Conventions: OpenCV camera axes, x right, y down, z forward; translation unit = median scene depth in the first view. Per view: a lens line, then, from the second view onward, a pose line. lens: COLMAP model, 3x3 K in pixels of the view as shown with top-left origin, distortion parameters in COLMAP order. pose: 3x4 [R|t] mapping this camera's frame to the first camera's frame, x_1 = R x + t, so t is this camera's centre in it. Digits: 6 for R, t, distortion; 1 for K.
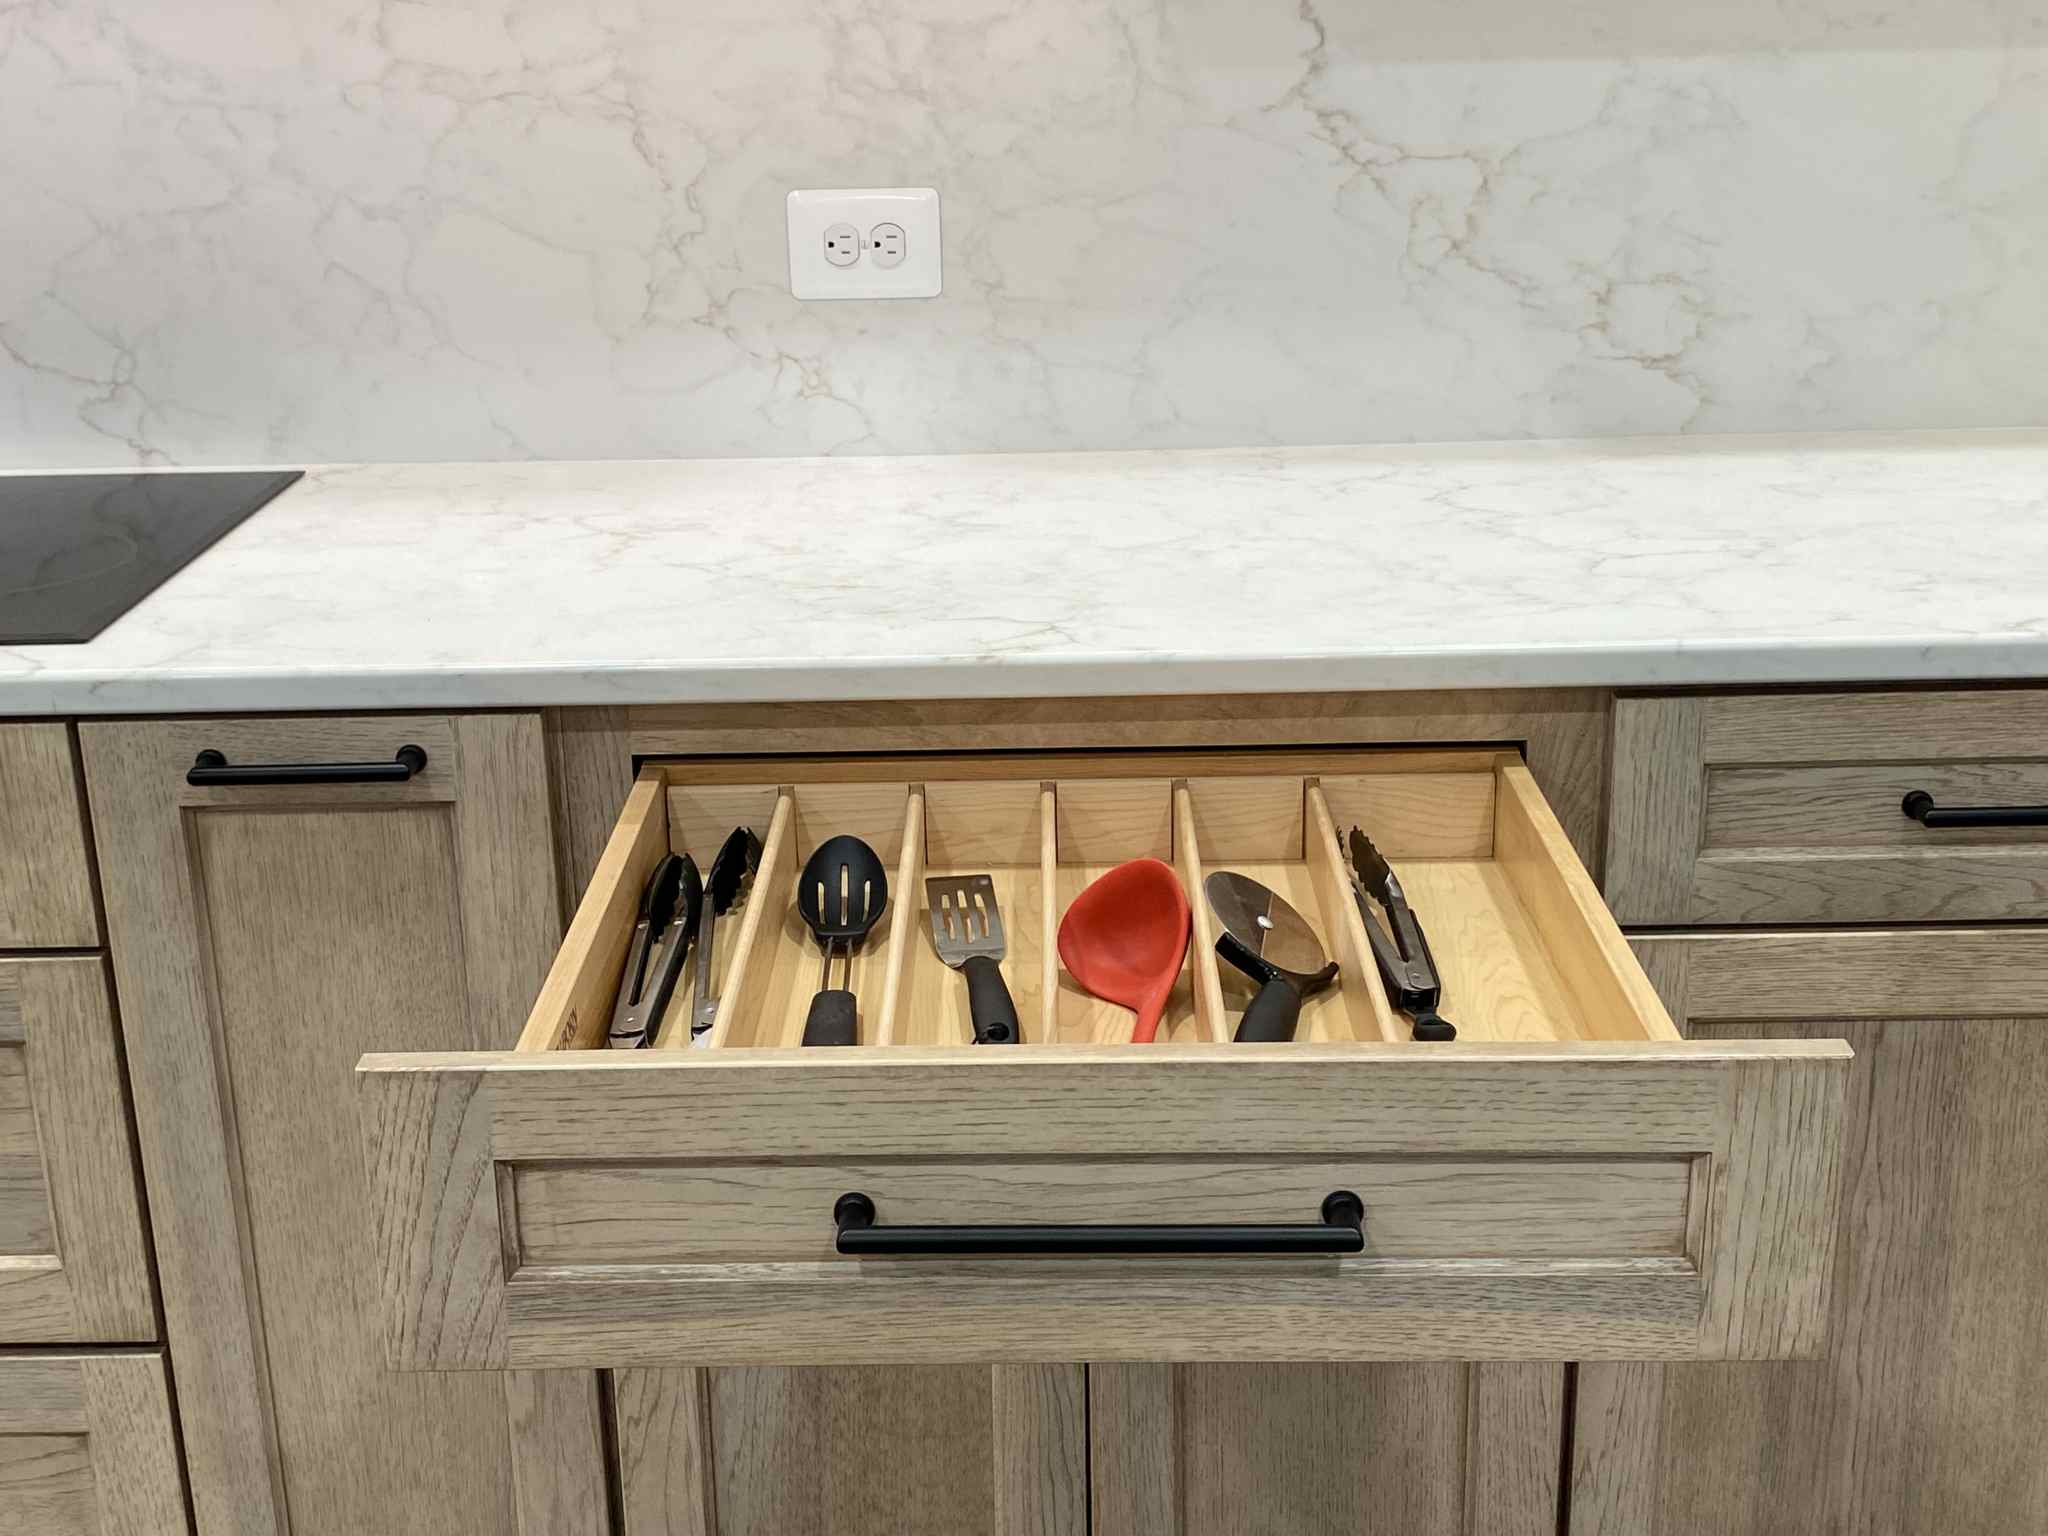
lens RADIAL K [[2505.1, 0, 982.6], [0, 2505.1, 785.4], [0, 0, 1]] dist [0.075835, 0.000000]
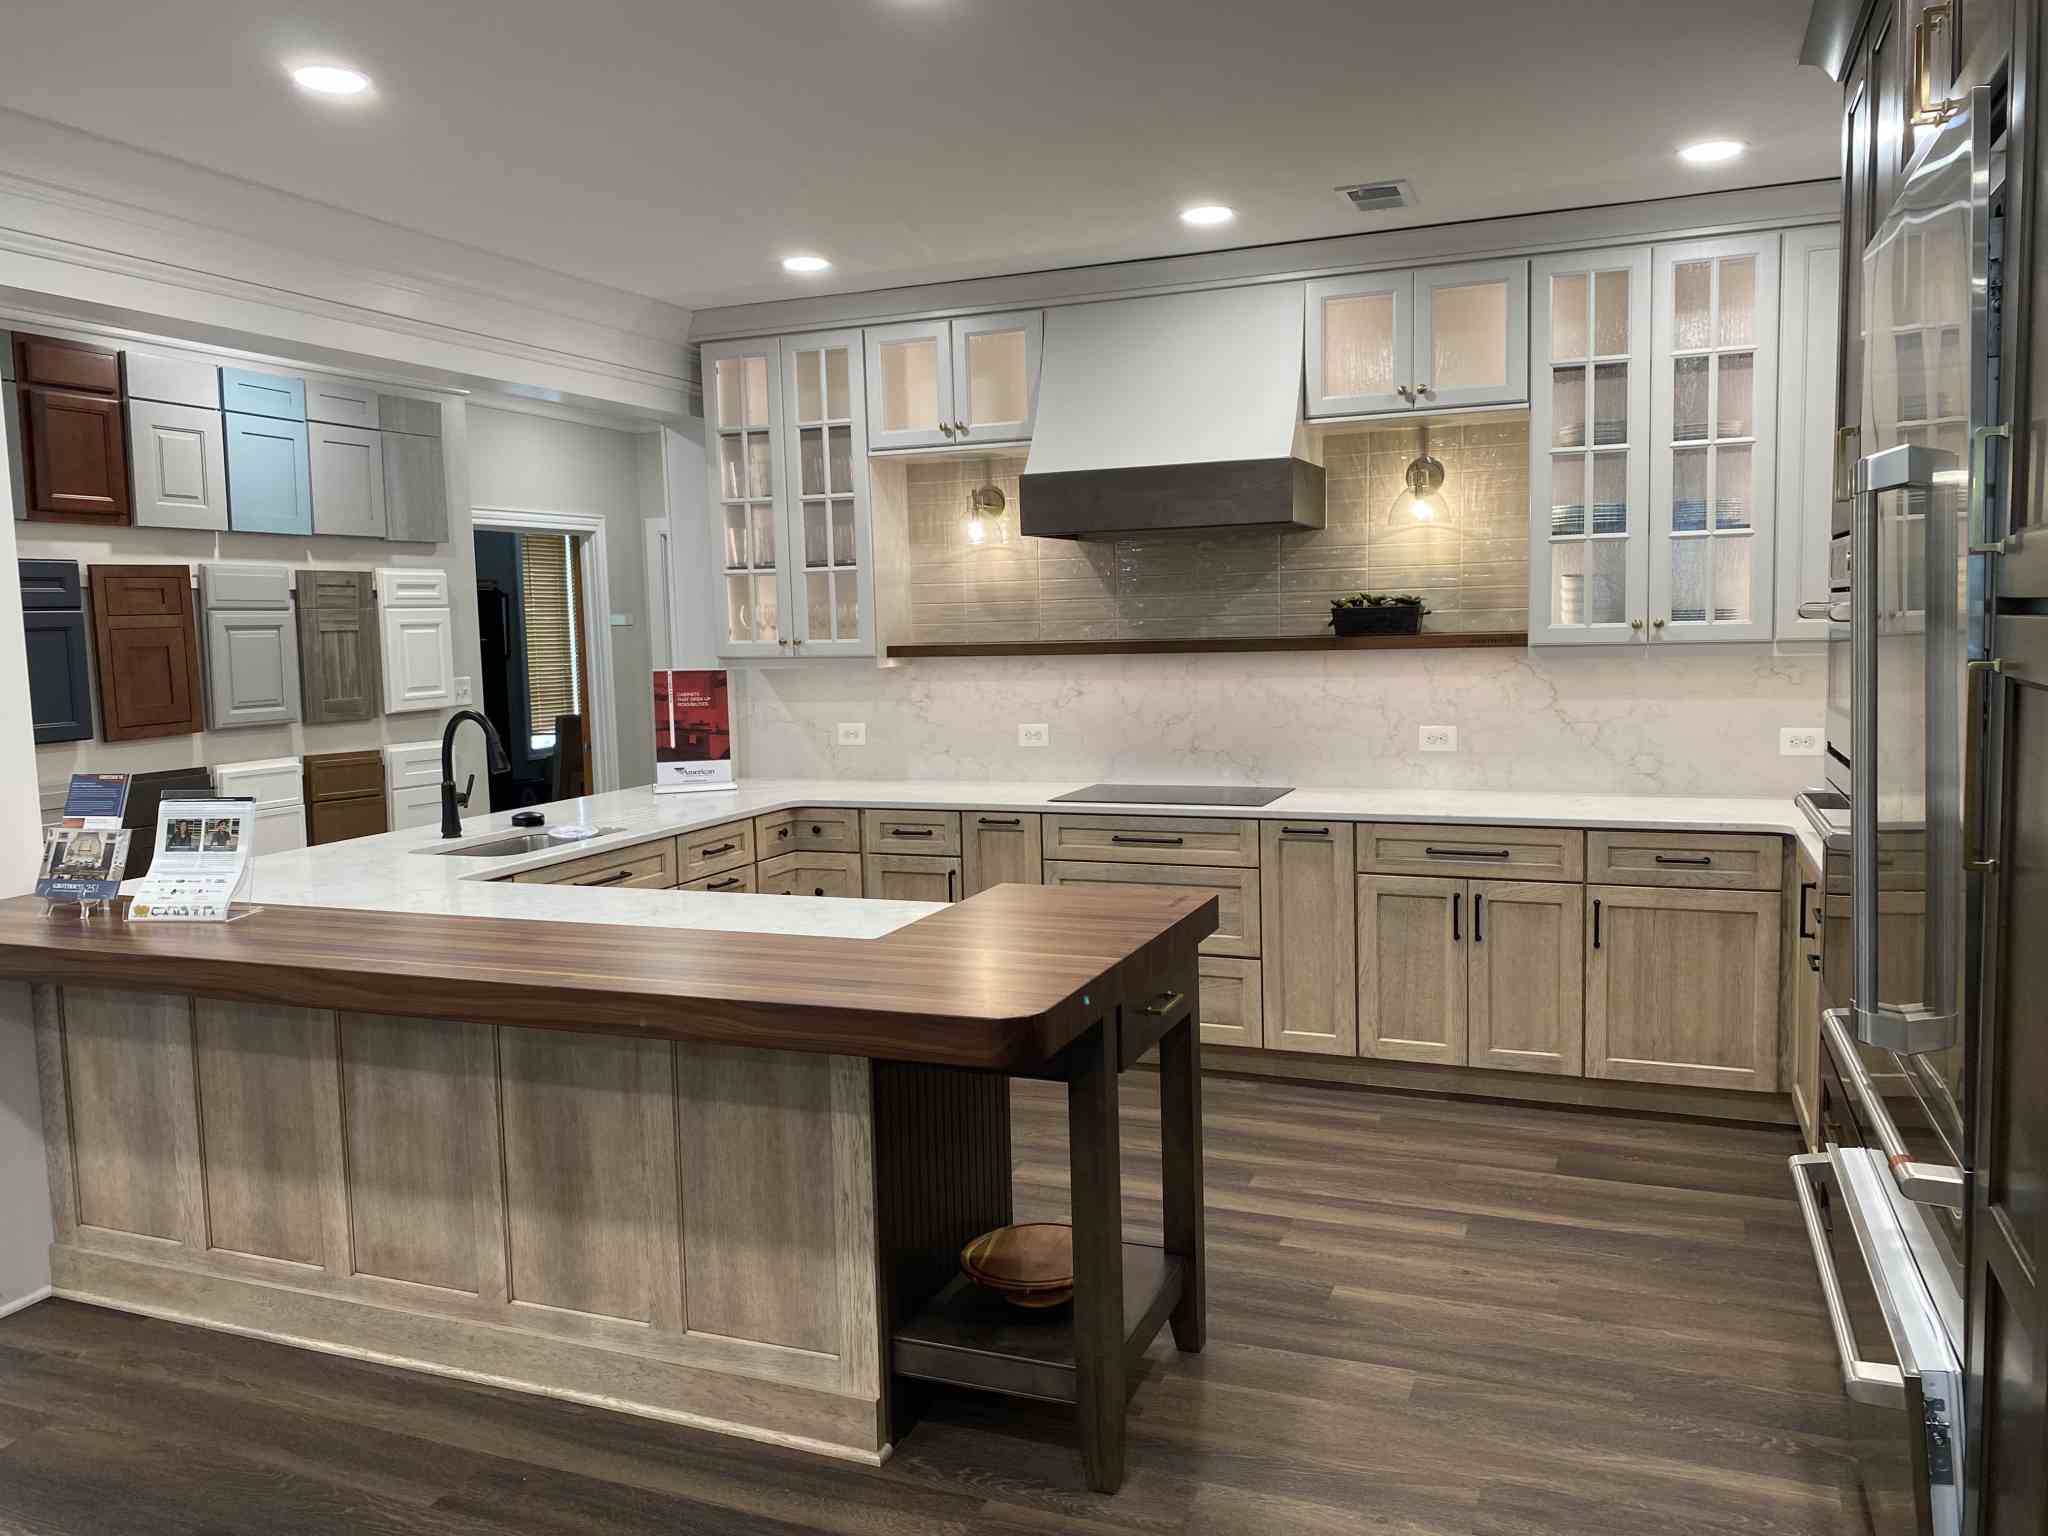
lens RADIAL K [[1566.8, 0, 1016.4], [0, 1566.8, 769.0], [0, 0, 1]] dist [0.054617, -0.072517]
pose [[0.932239, 0.037252, -0.359920, 0.303906], [-0.117328, 0.972064, -0.203286, 0.558563], [0.342292, 0.231740, 0.910567, -2.000655]]
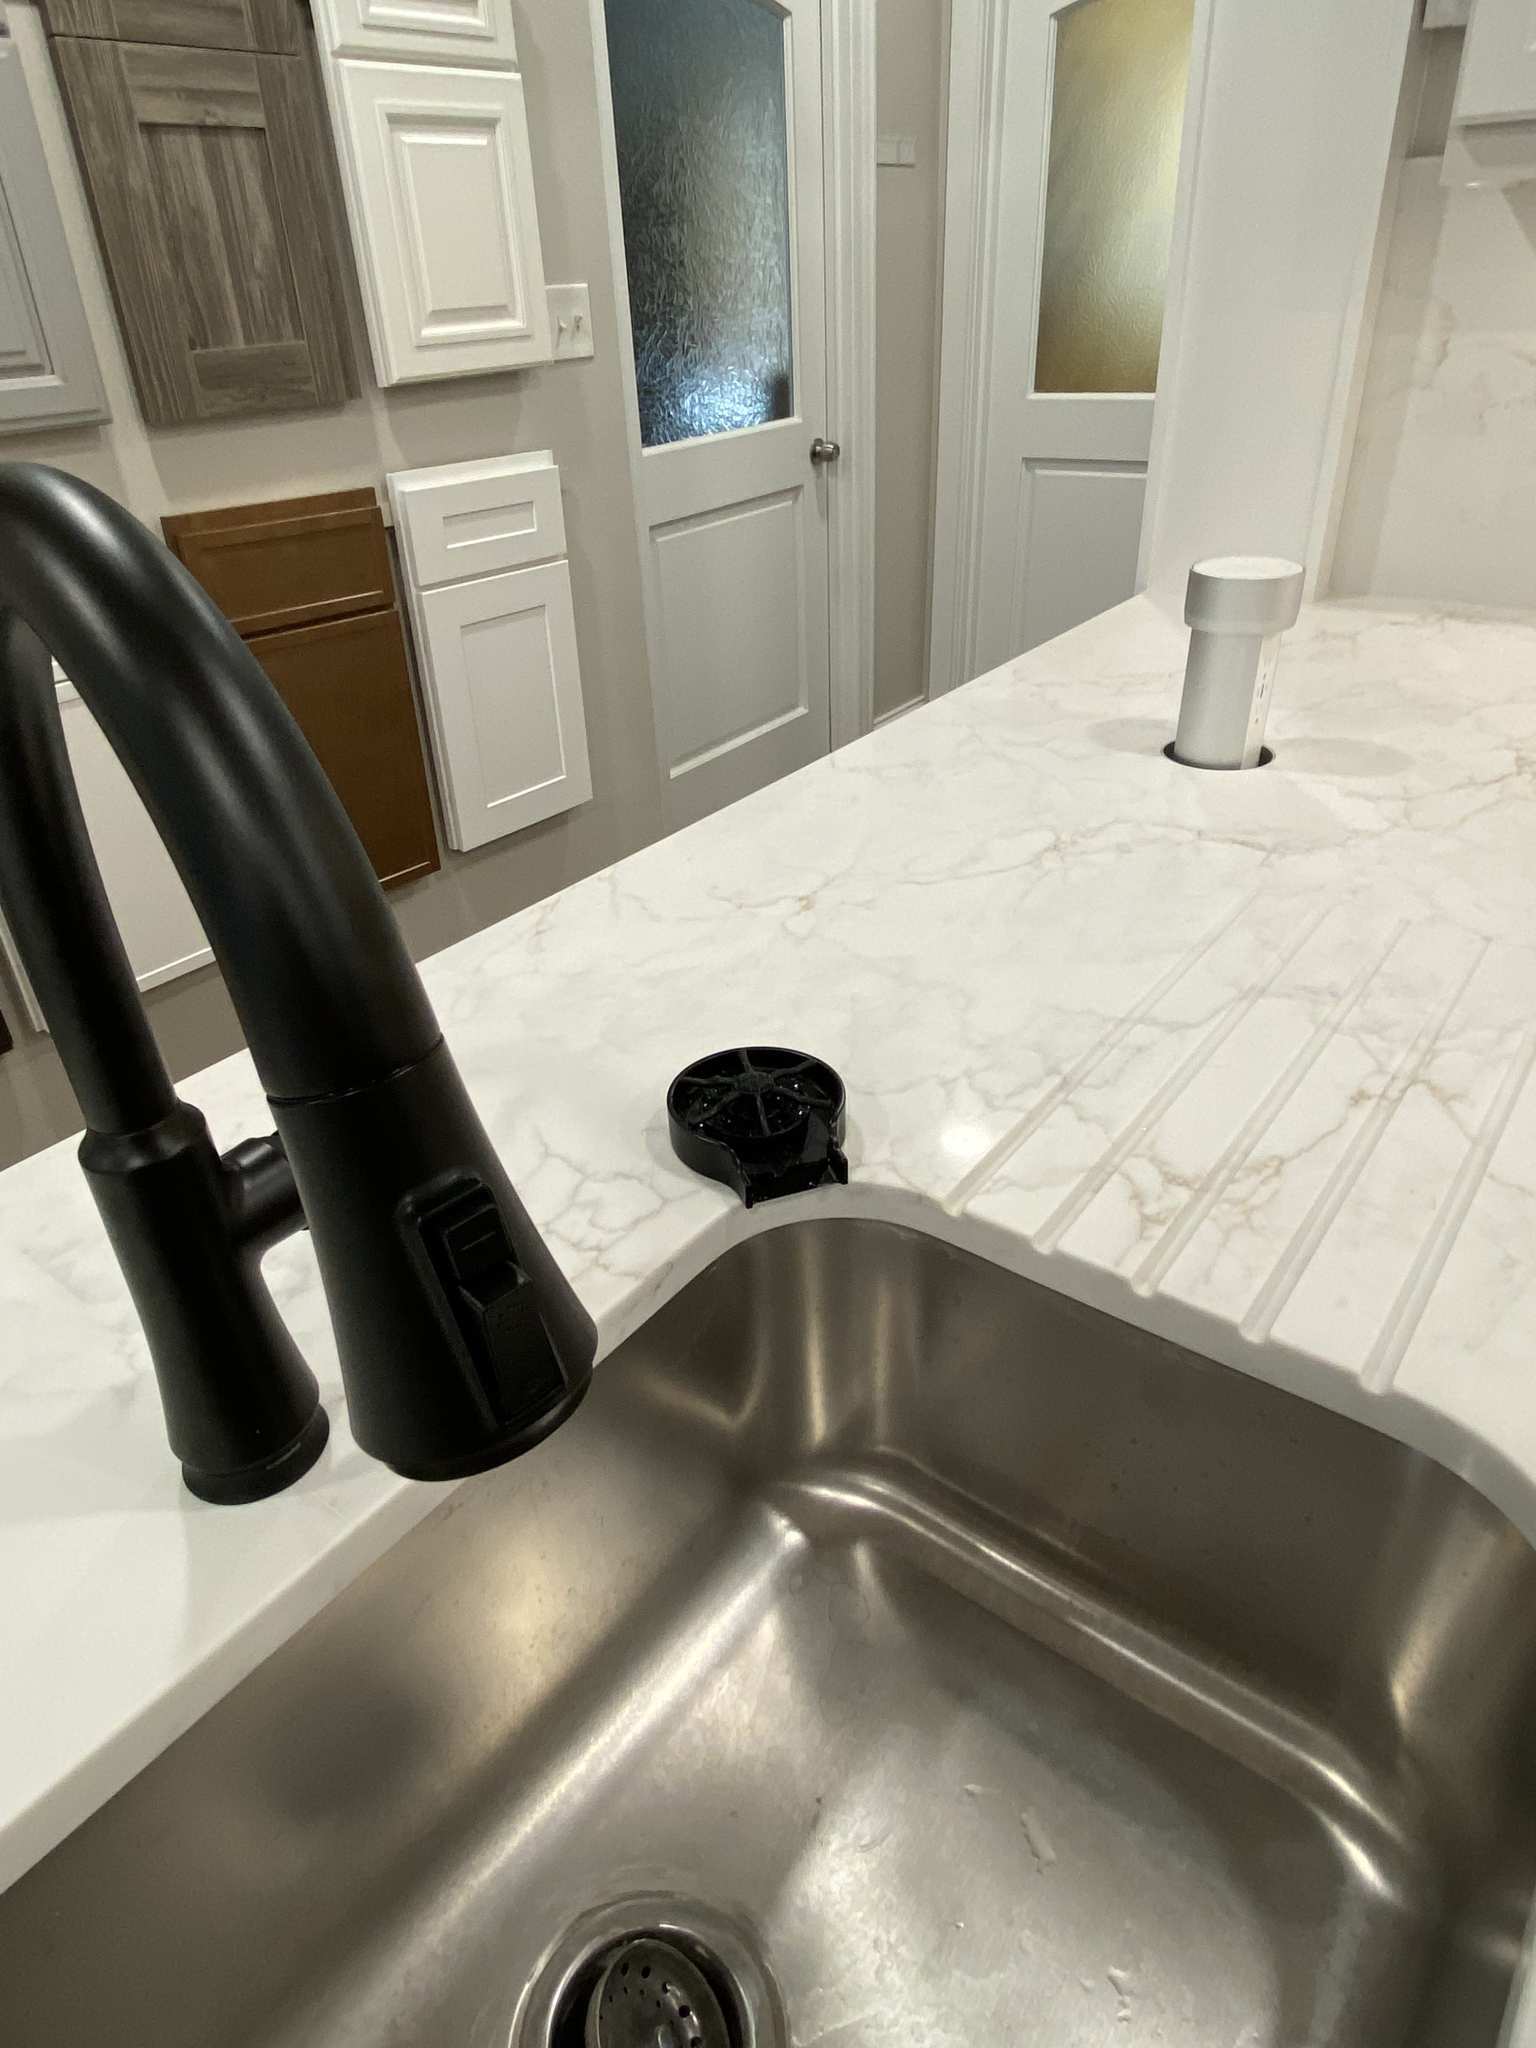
lens RADIAL K [[1256.4, 0, 710.0], [0, 1256.4, 1027.4], [0, 0, 1]] dist [0.028967, -0.025631]
pose [[0.783450, 0.299258, -0.544657, -1.496784], [-0.168169, 0.945813, 0.277771, -0.009289], [0.598269, -0.126025, 0.791323, 0.191234]]
